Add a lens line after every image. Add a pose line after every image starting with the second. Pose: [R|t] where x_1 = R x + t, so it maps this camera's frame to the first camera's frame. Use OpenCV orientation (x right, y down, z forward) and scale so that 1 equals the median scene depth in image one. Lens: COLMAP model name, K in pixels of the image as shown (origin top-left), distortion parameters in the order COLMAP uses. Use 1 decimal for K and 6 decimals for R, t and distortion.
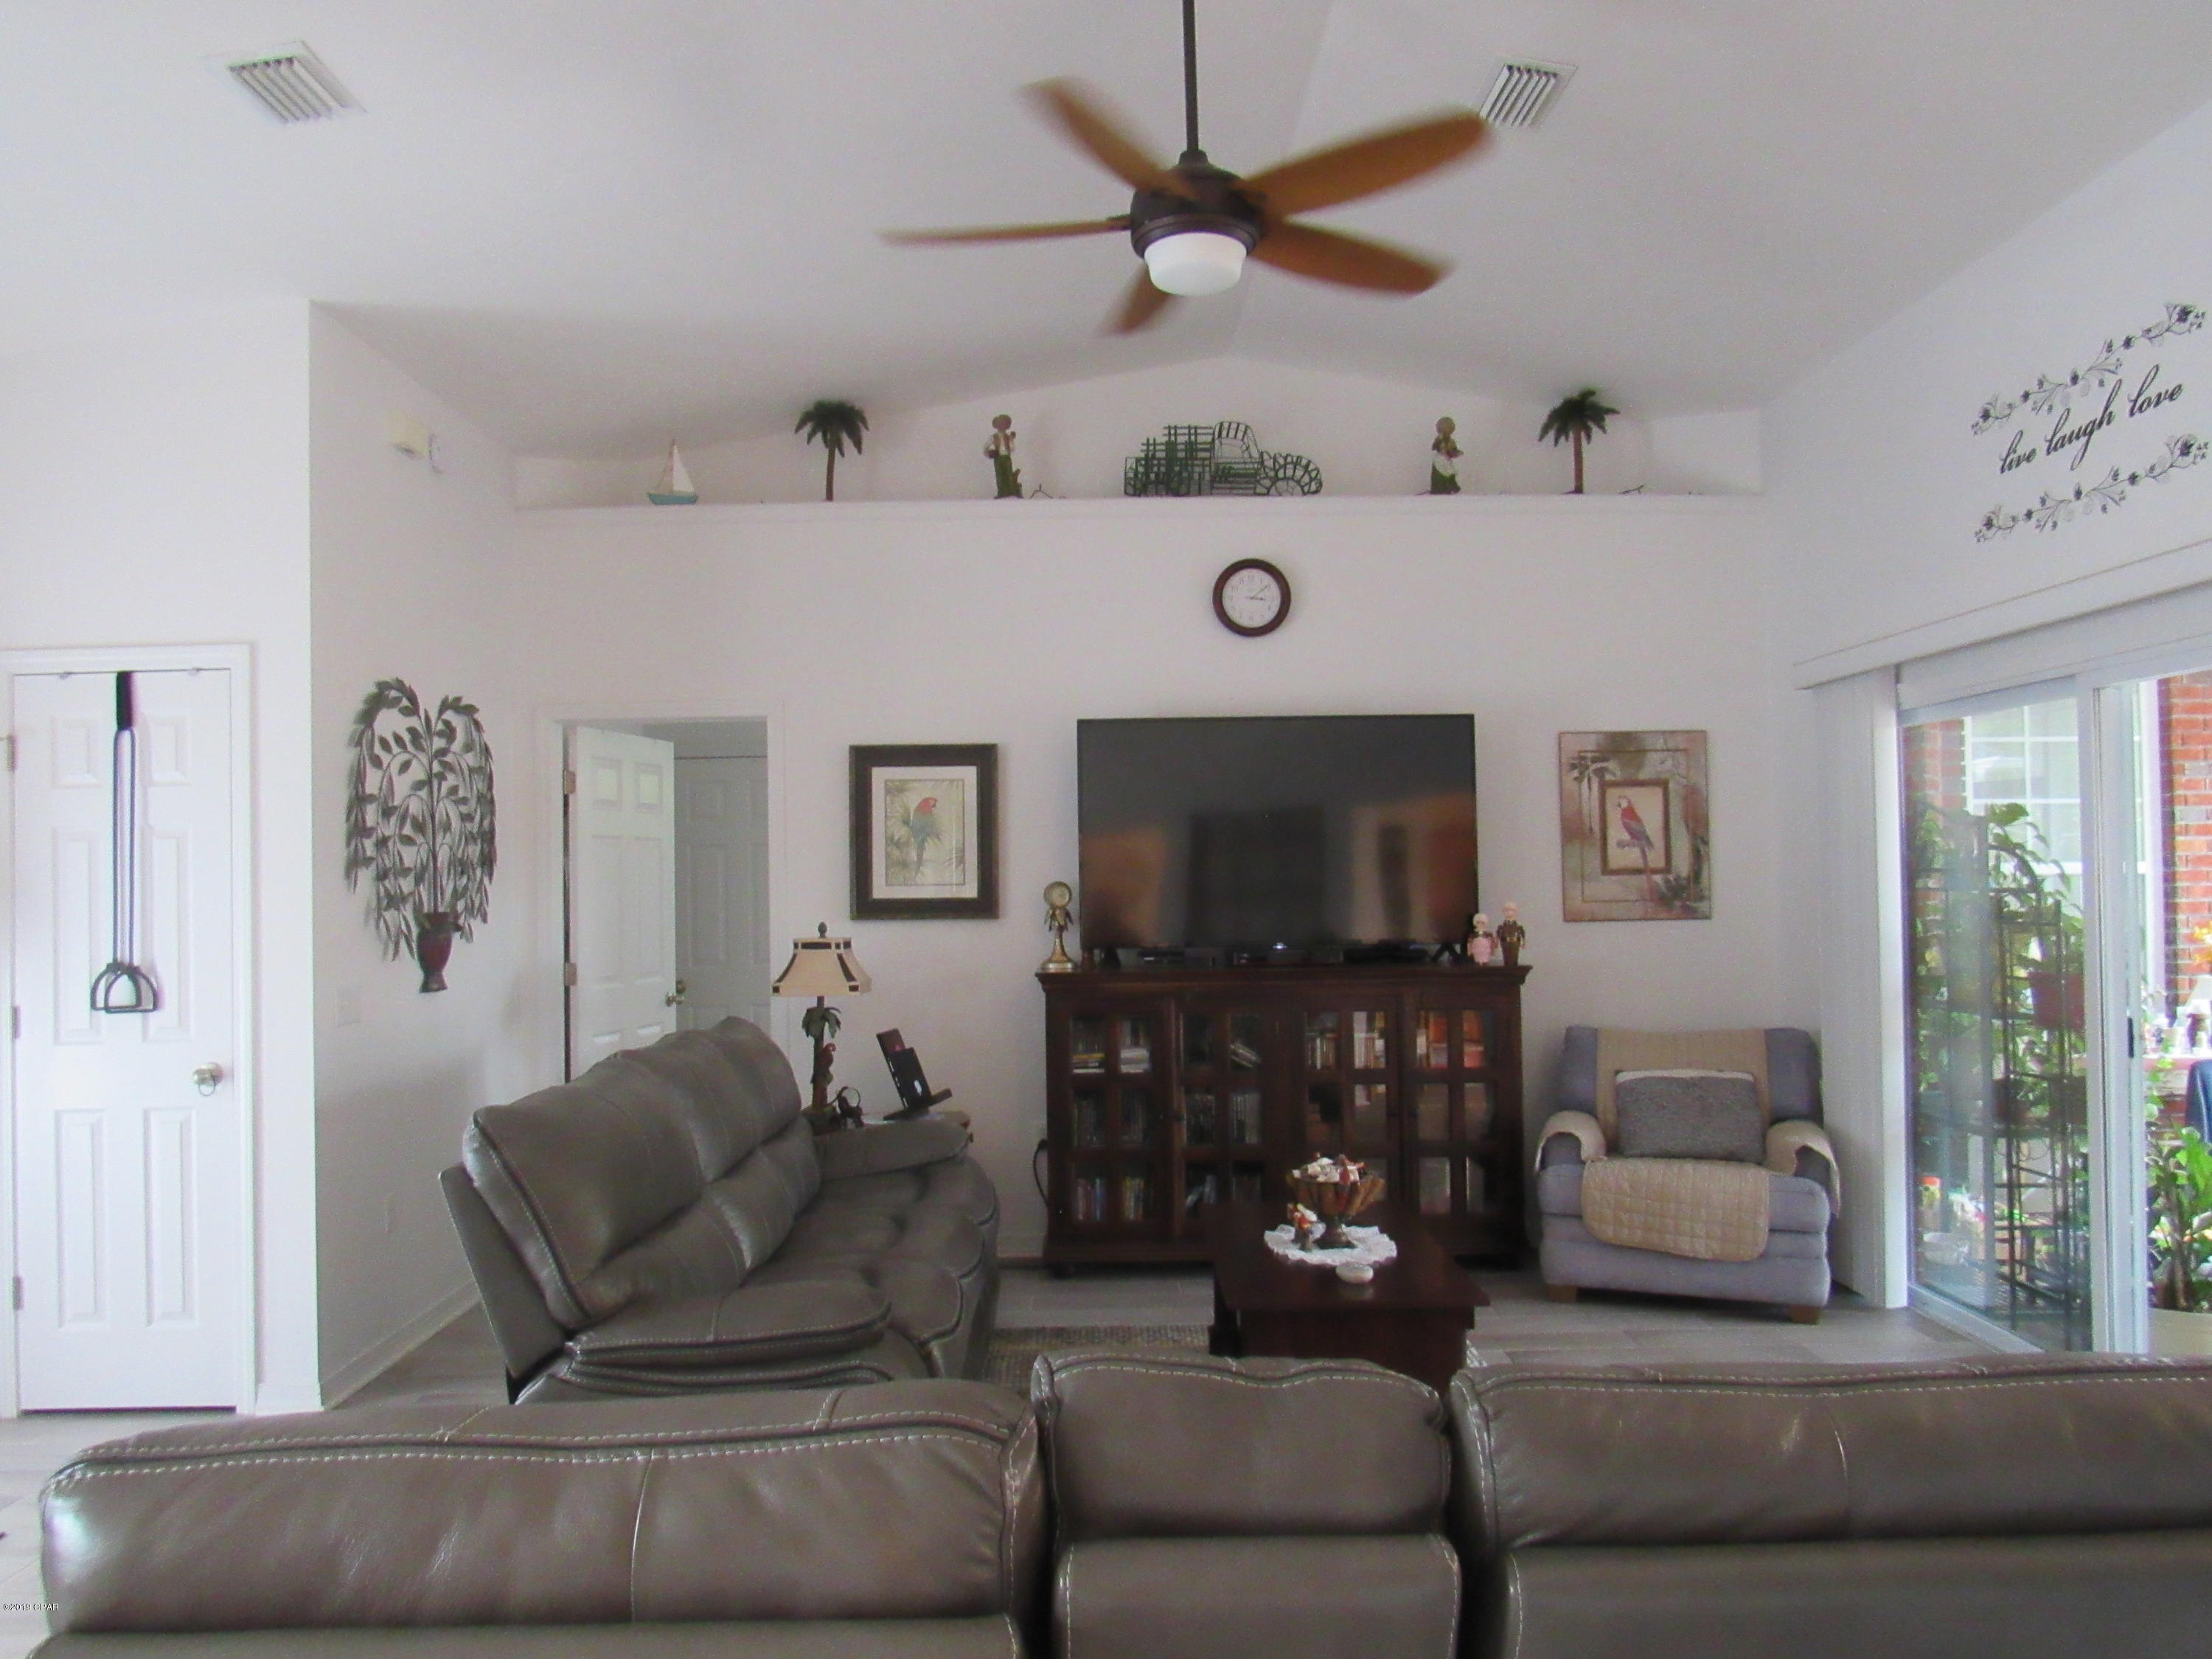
lens RADIAL K [[1570.2, 0, 1101.3], [0, 1570.2, 833.6], [0, 0, 1]] dist [-0.027201, 0.002964]
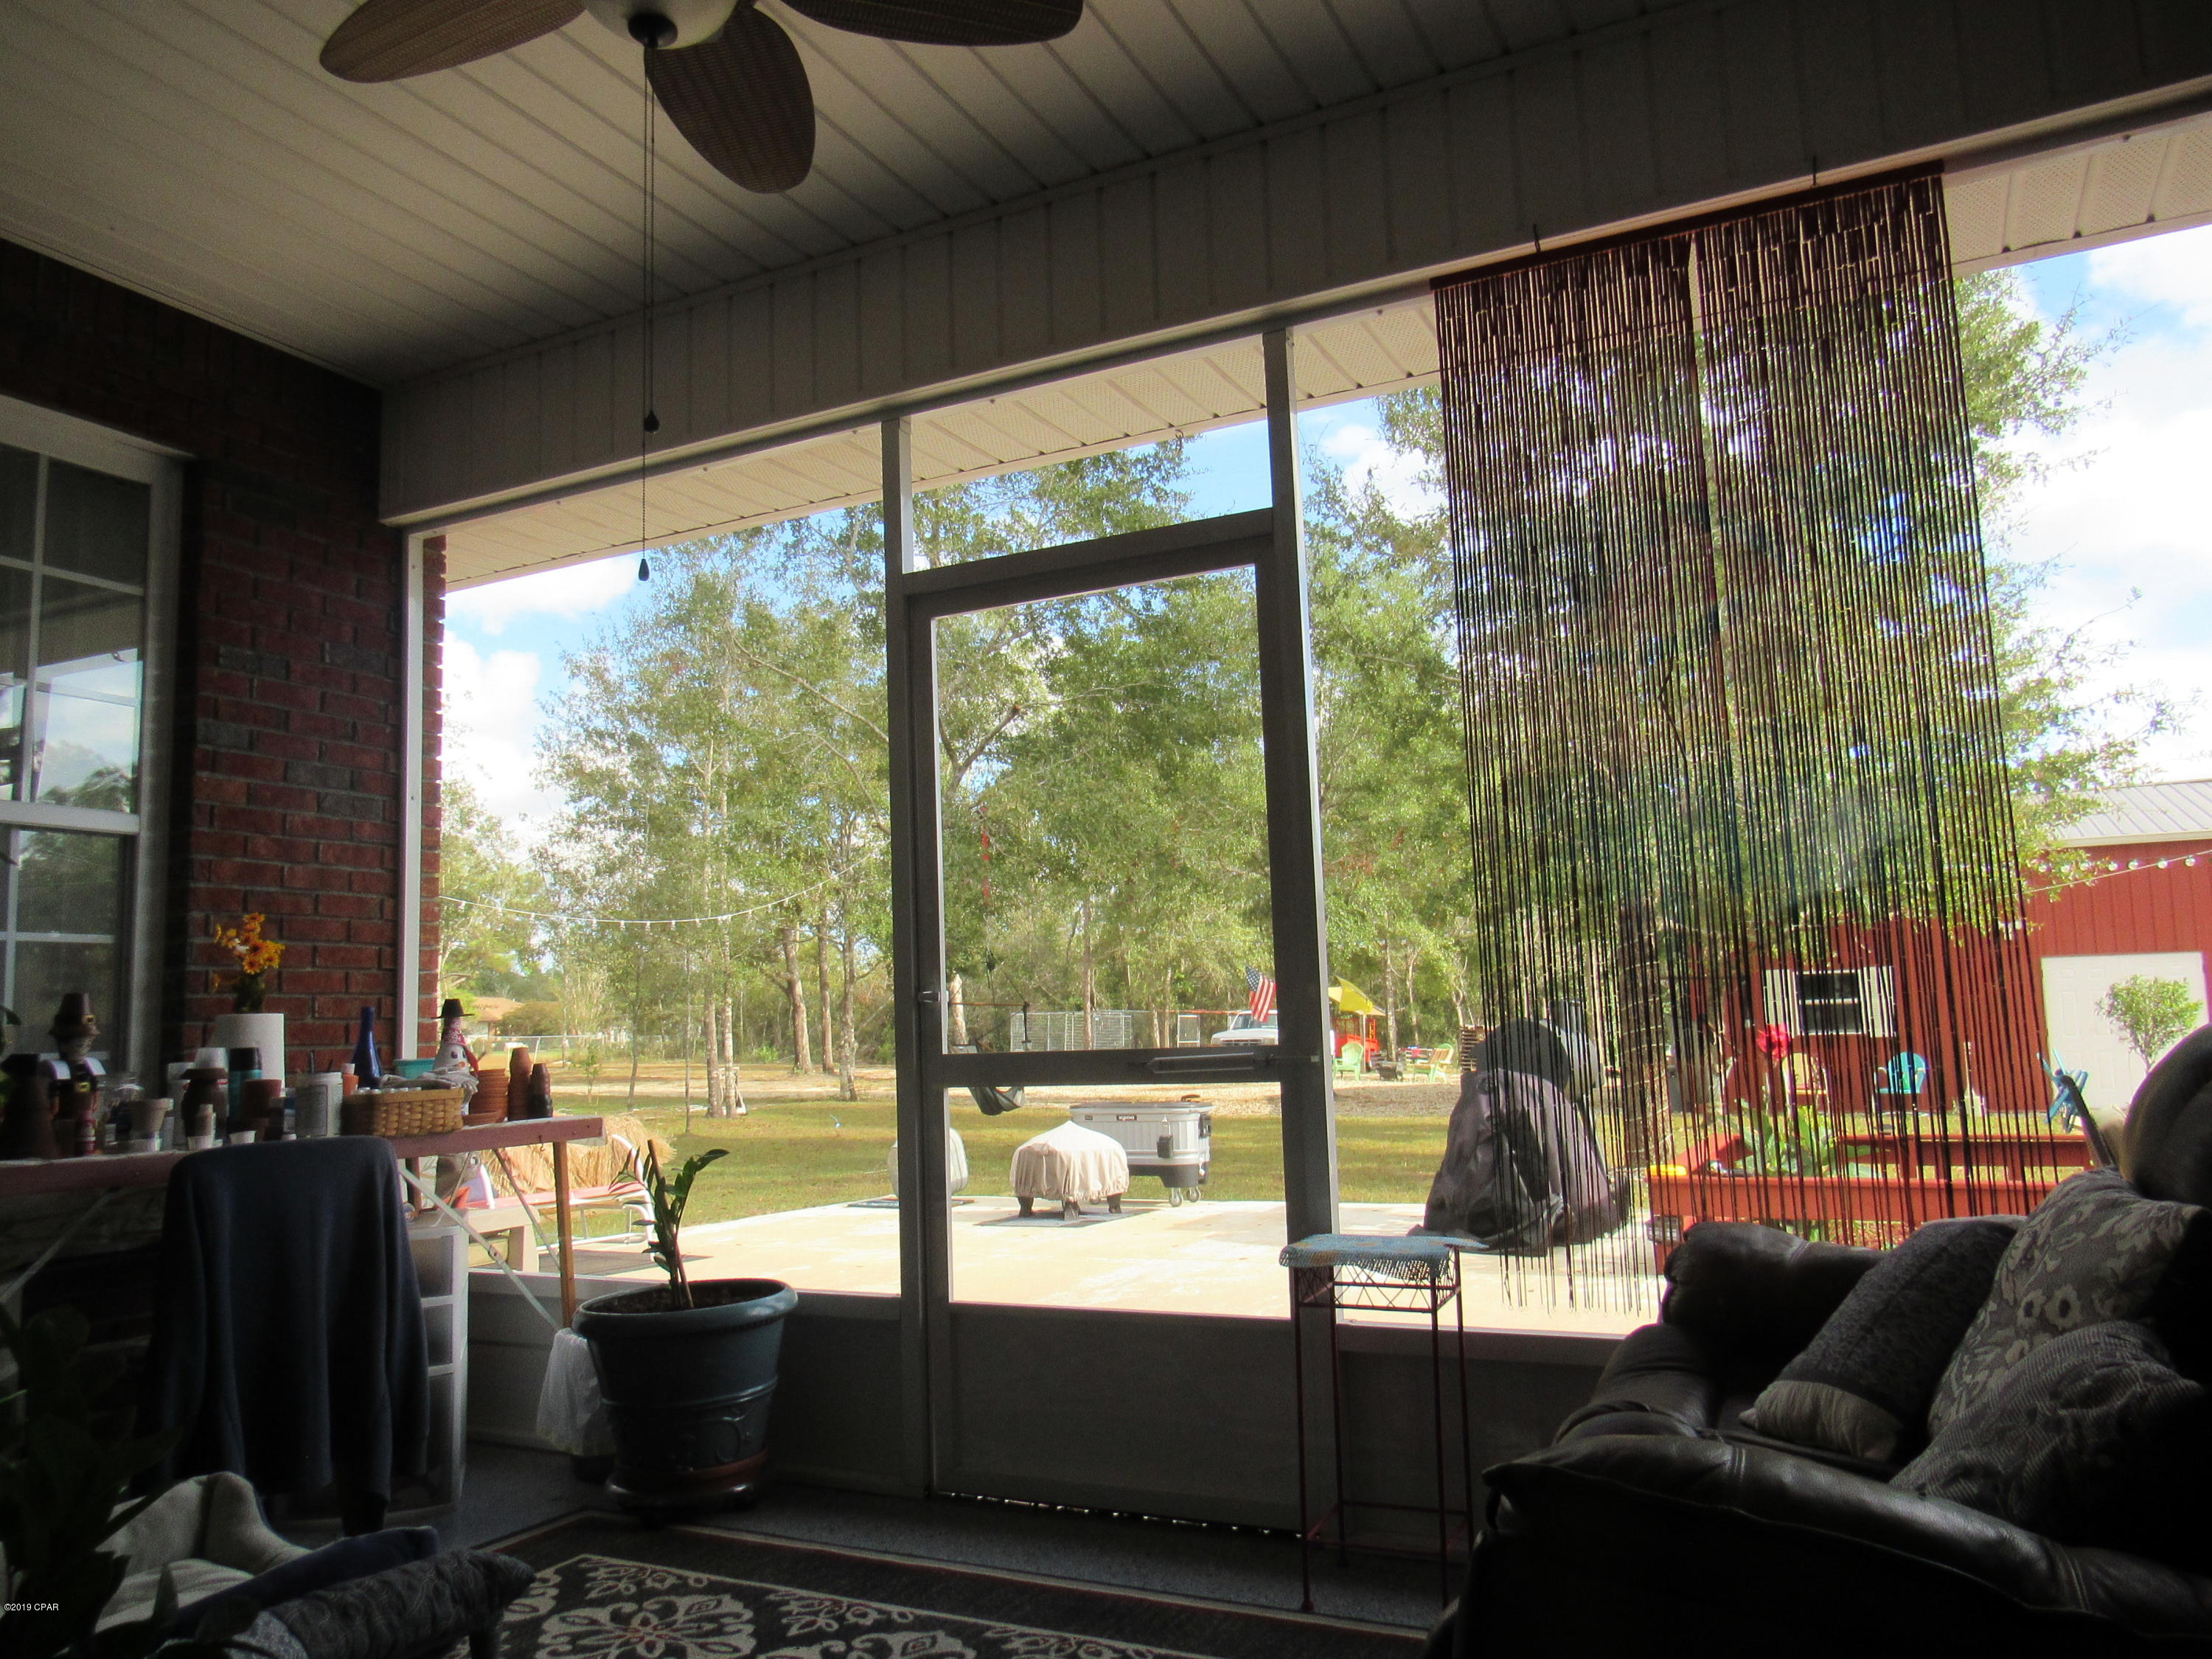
lens RADIAL K [[1570.2, 0, 1104.4], [0, 1570.2, 831.2], [0, 0, 1]] dist [-0.027201, 0.002964]
pose [[0.468690, 0.110778, 0.876389, 0.353106], [0.003192, 0.991887, -0.127084, 0.097600], [-0.883357, 0.062360, 0.464534, 0.443732]]
